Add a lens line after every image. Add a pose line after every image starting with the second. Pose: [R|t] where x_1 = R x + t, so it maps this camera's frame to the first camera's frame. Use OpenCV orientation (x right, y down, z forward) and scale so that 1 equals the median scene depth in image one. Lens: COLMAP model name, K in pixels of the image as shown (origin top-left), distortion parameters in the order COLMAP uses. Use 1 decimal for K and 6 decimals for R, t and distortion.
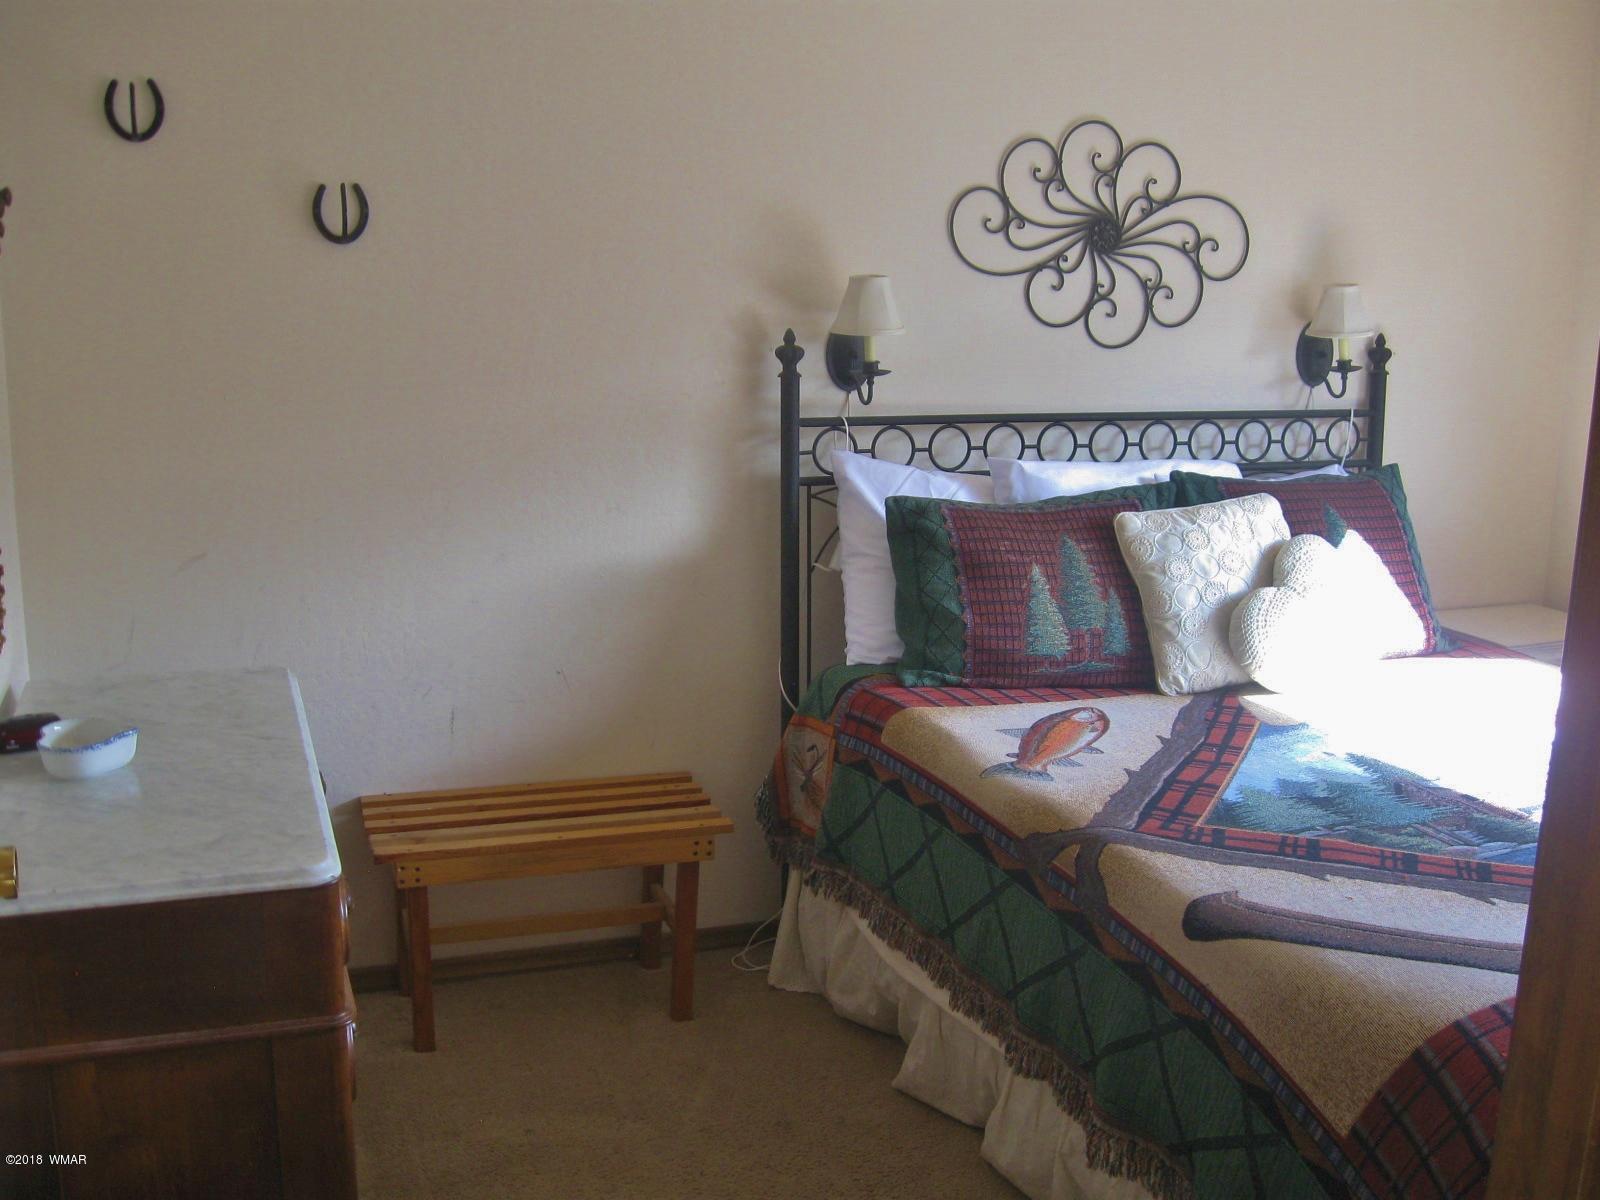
lens RADIAL K [[1669.6, 0, 803.3], [0, 1669.6, 622.5], [0, 0, 1]] dist [-0.125411, 0.025084]
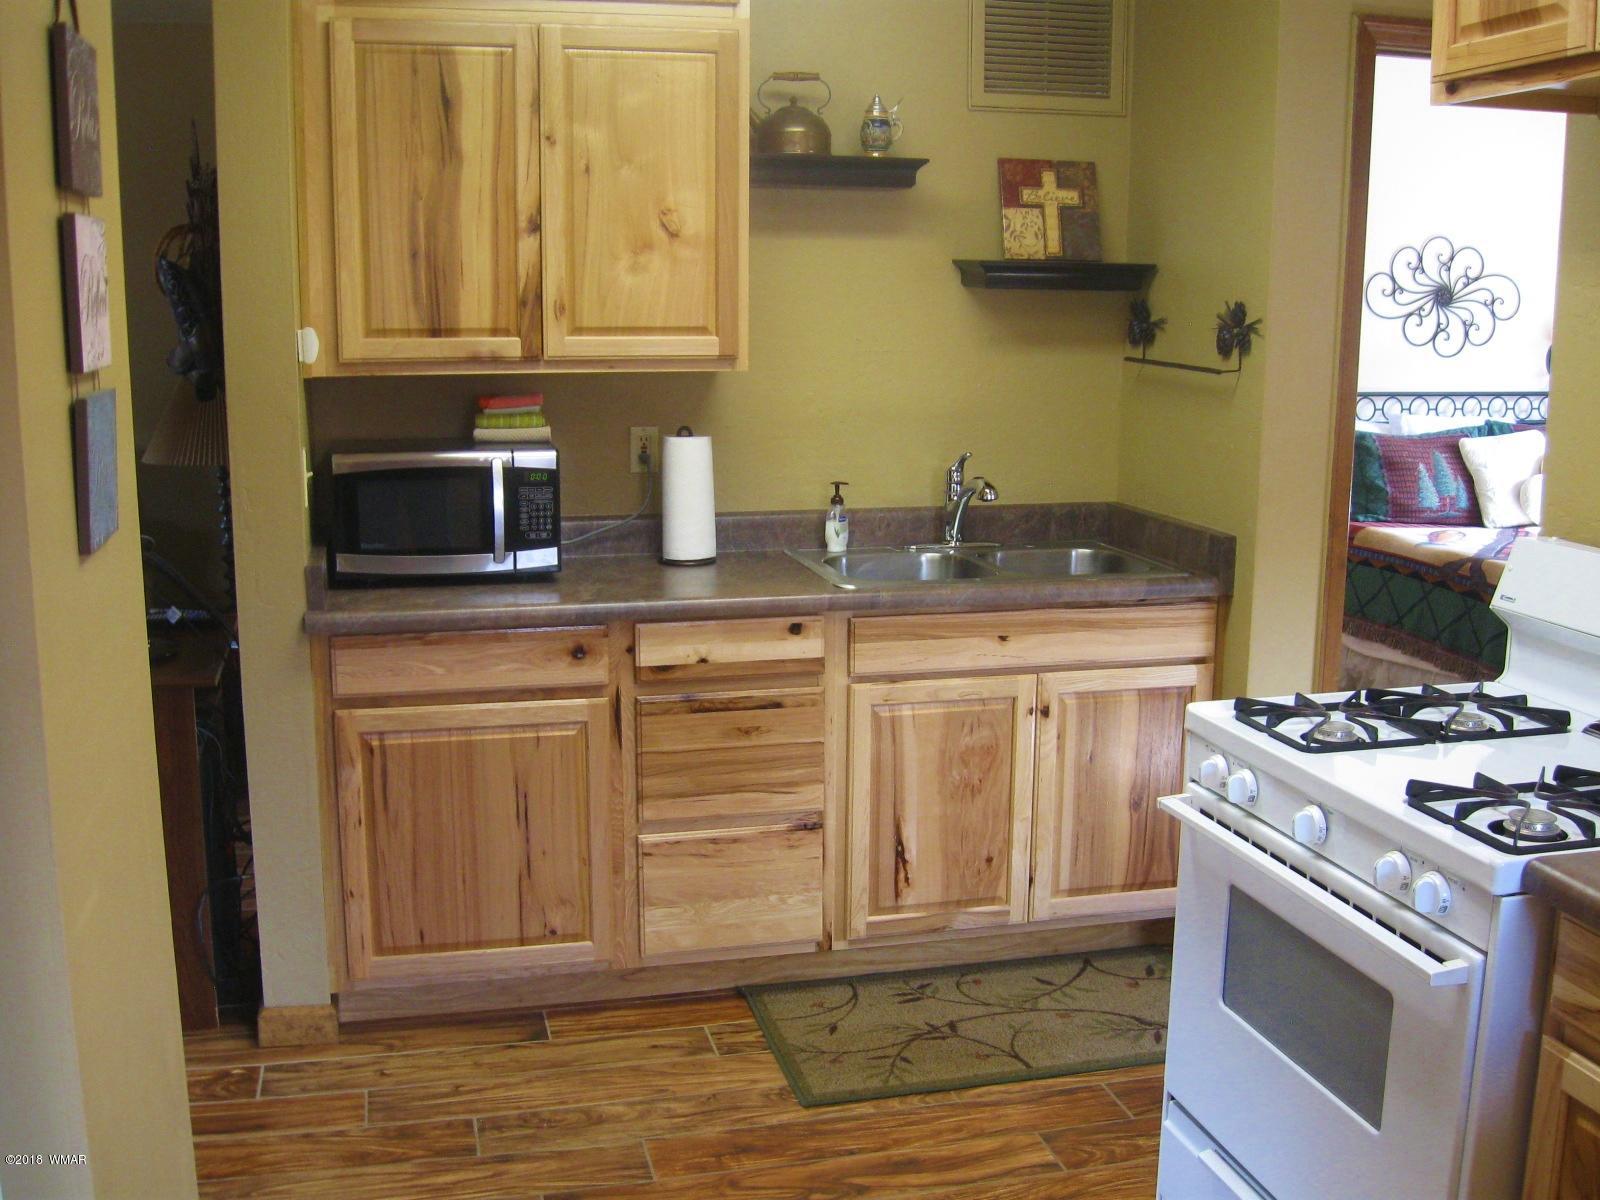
lens RADIAL K [[1669.6, 0, 803.3], [0, 1669.6, 622.5], [0, 0, 1]] dist [-0.125411, 0.025084]
pose [[0.994536, 0.003016, -0.104353, -0.355179], [-0.005775, 0.999641, -0.026148, 0.192175], [0.104237, 0.026608, 0.994196, -0.929111]]
